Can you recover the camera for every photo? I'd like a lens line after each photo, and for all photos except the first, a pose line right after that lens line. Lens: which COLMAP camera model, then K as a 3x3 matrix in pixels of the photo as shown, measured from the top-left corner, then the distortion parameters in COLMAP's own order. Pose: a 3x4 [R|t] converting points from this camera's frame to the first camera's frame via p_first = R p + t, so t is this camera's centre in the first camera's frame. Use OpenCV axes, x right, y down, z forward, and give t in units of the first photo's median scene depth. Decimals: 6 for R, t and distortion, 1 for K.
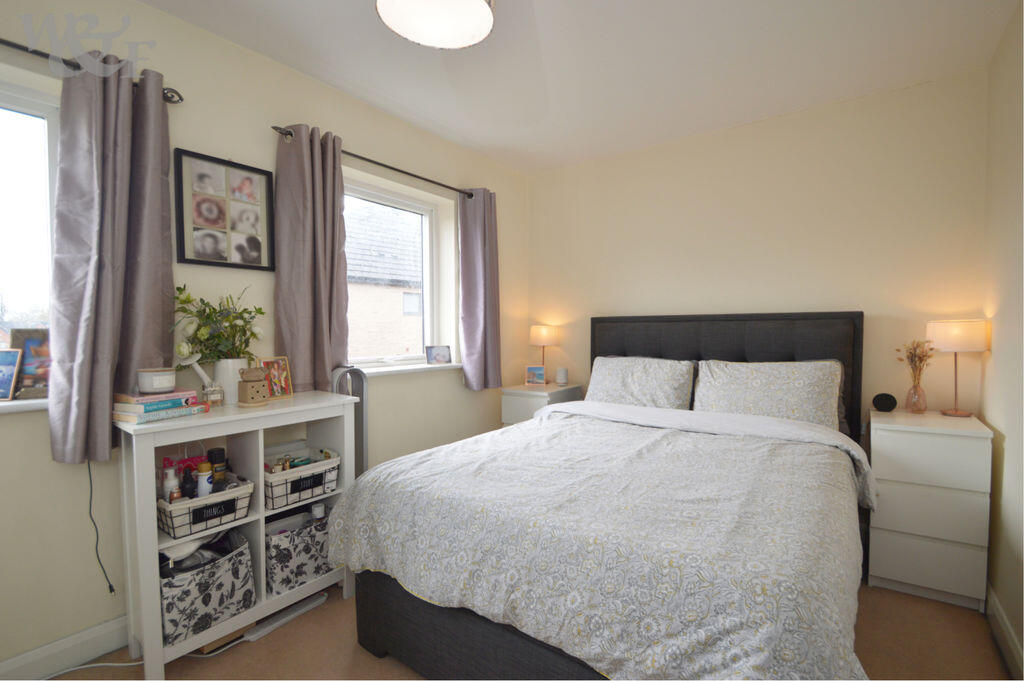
lens RADIAL K [[464.4, 0, 514.1], [0, 464.4, 338.5], [0, 0, 1]] dist [-0.006092, -0.000979]
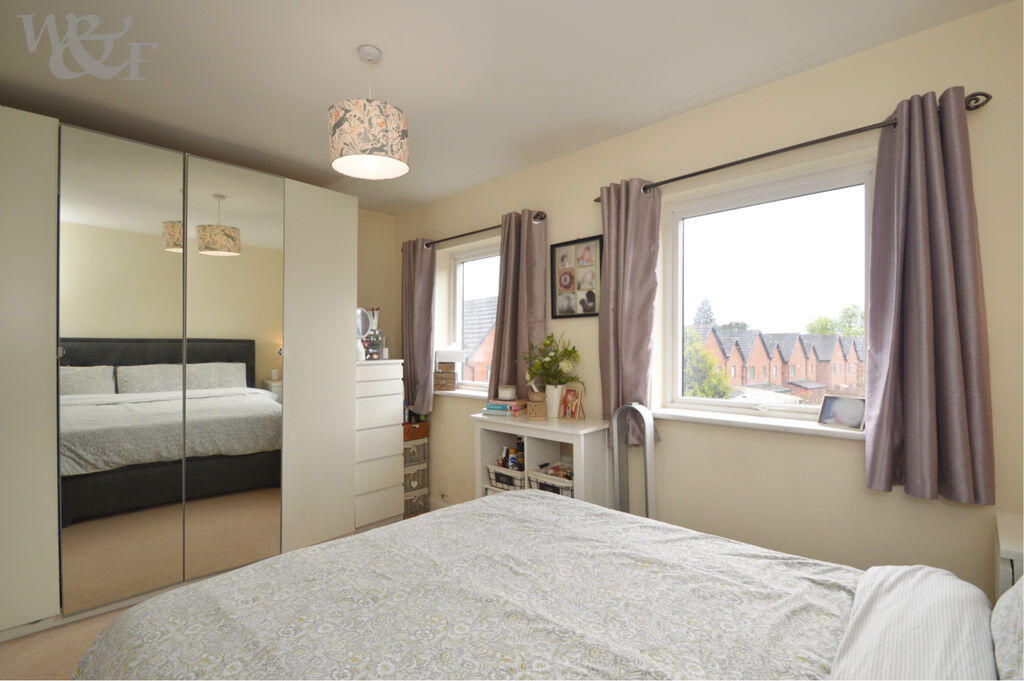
lens RADIAL K [[464.4, 0, 514.5], [0, 464.4, 344.4], [0, 0, 1]] dist [-0.006092, -0.000979]
pose [[-0.092488, -0.009555, -0.995668, 0.752283], [-0.024378, 0.999676, -0.007329, -0.061368], [0.995415, 0.023595, -0.092691, 0.949311]]
